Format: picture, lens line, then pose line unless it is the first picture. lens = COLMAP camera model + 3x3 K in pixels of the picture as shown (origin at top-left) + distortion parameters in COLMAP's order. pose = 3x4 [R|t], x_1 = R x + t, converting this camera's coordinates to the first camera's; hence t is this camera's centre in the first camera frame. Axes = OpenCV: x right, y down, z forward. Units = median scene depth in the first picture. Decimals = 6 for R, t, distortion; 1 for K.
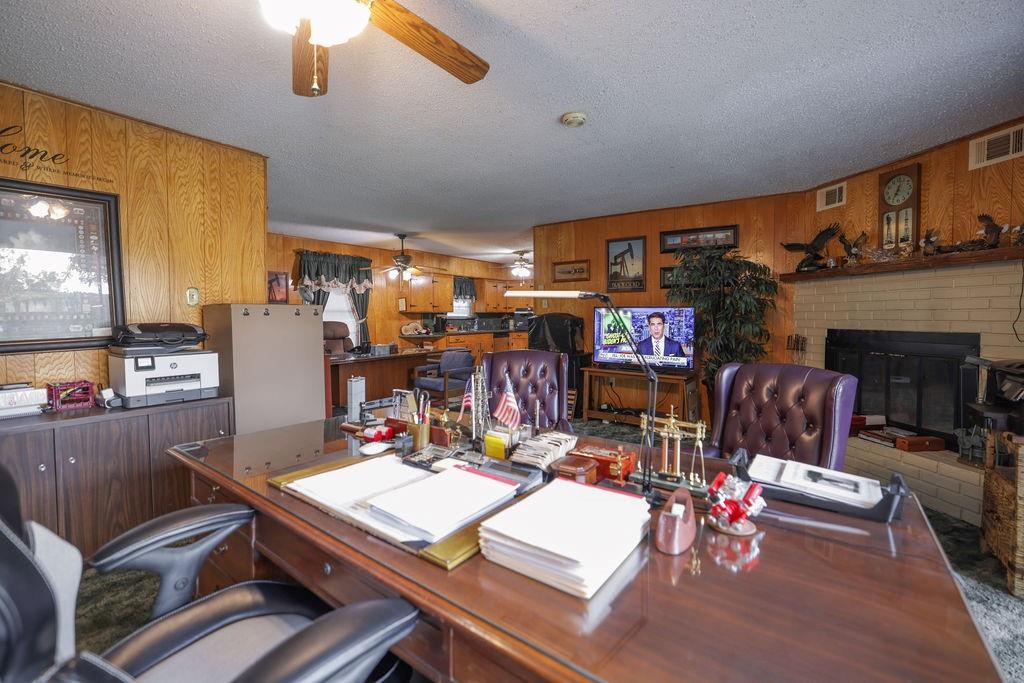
lens RADIAL K [[435.3, 0, 509.0], [0, 435.3, 332.1], [0, 0, 1]] dist [-0.030613, 0.000526]
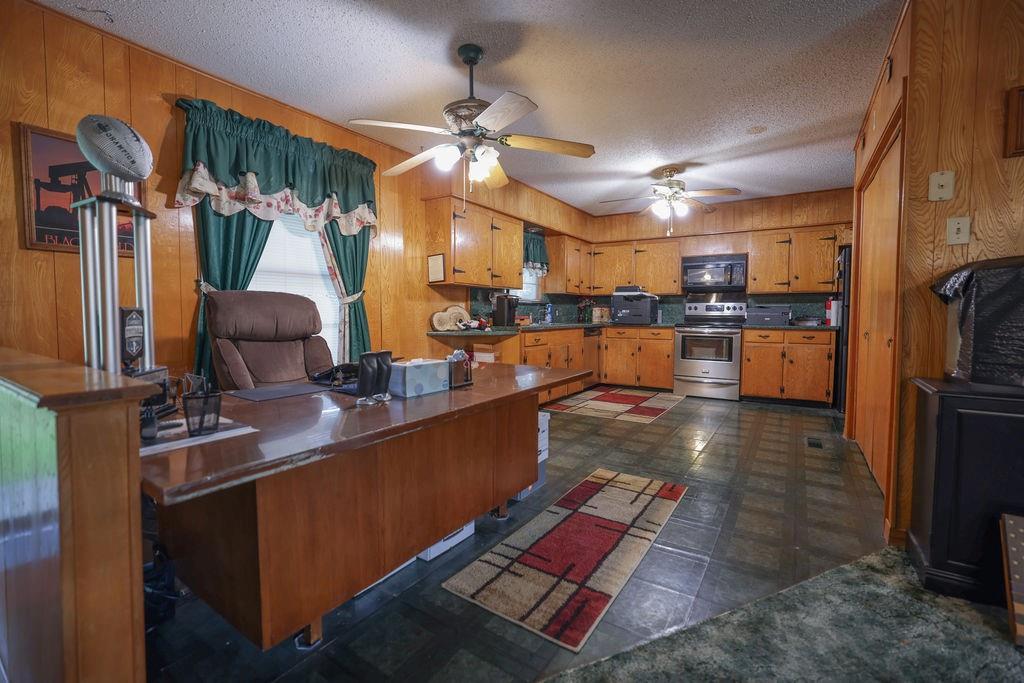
lens RADIAL K [[435.3, 0, 509.0], [0, 435.3, 332.1], [0, 0, 1]] dist [-0.030613, 0.000526]
pose [[0.999395, 0.002983, 0.034638, -0.176544], [-0.003130, 0.999986, 0.004183, 0.005409], [-0.034625, -0.004289, 0.999391, 0.501111]]
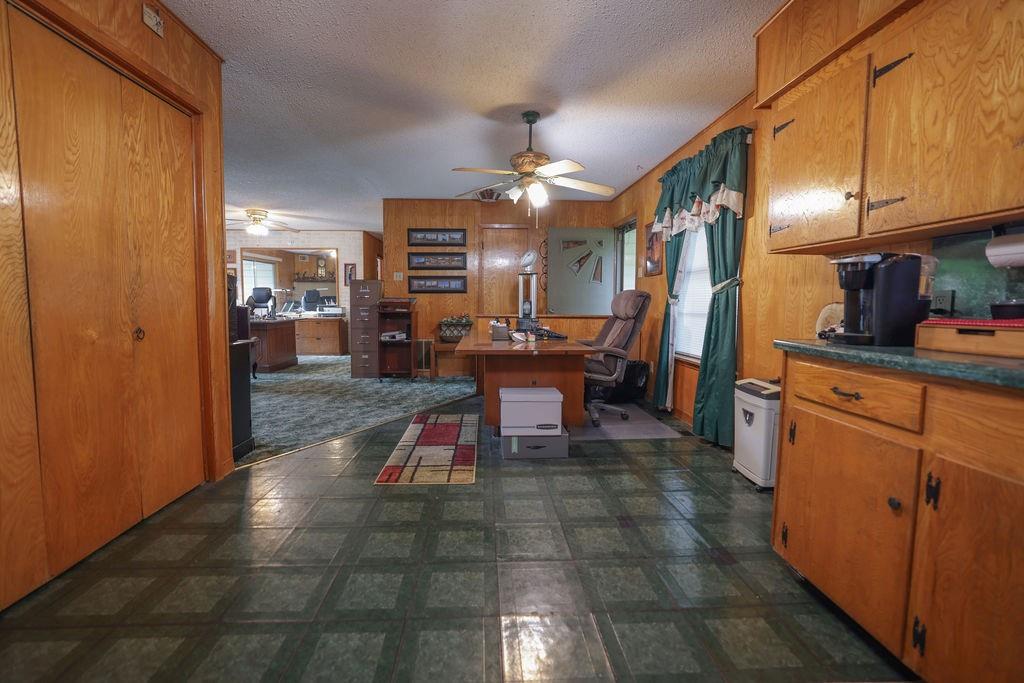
lens RADIAL K [[435.3, 0, 509.0], [0, 435.3, 332.1], [0, 0, 1]] dist [-0.030613, 0.000526]
pose [[-0.773400, 0.036898, -0.632843, 0.073608], [-0.032110, 0.994743, 0.097240, -0.017111], [0.633104, 0.095526, -0.768150, 1.078131]]
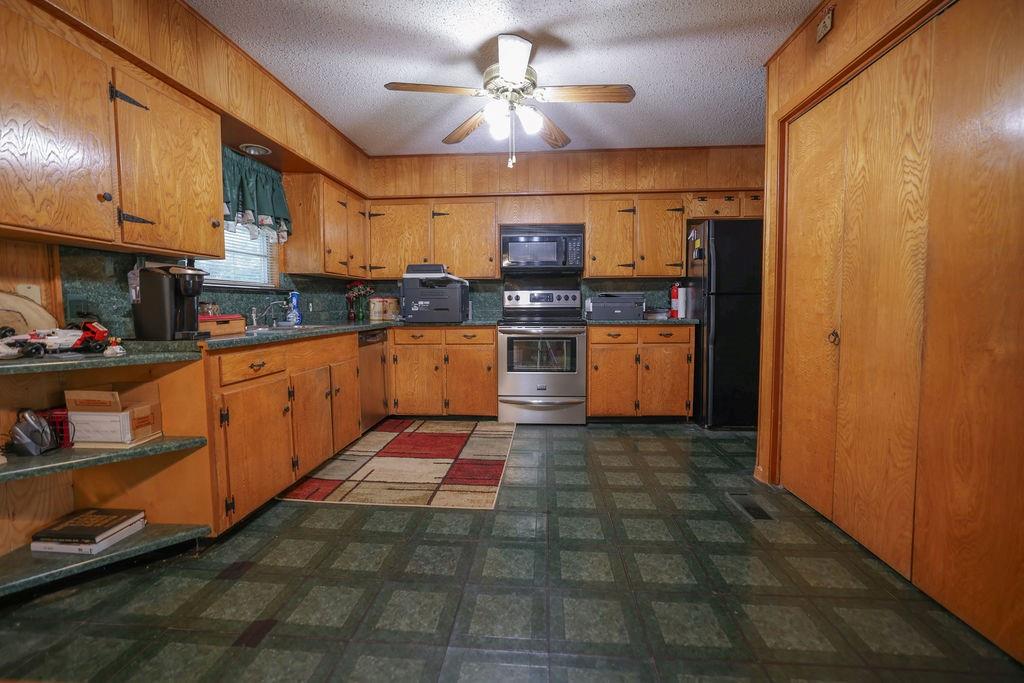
lens RADIAL K [[435.3, 0, 509.0], [0, 435.3, 332.1], [0, 0, 1]] dist [-0.030613, 0.000526]
pose [[0.853034, -0.036460, 0.520579, -0.127542], [0.027173, 0.999306, 0.025463, -0.004433], [-0.521147, -0.007575, 0.853434, 0.753561]]
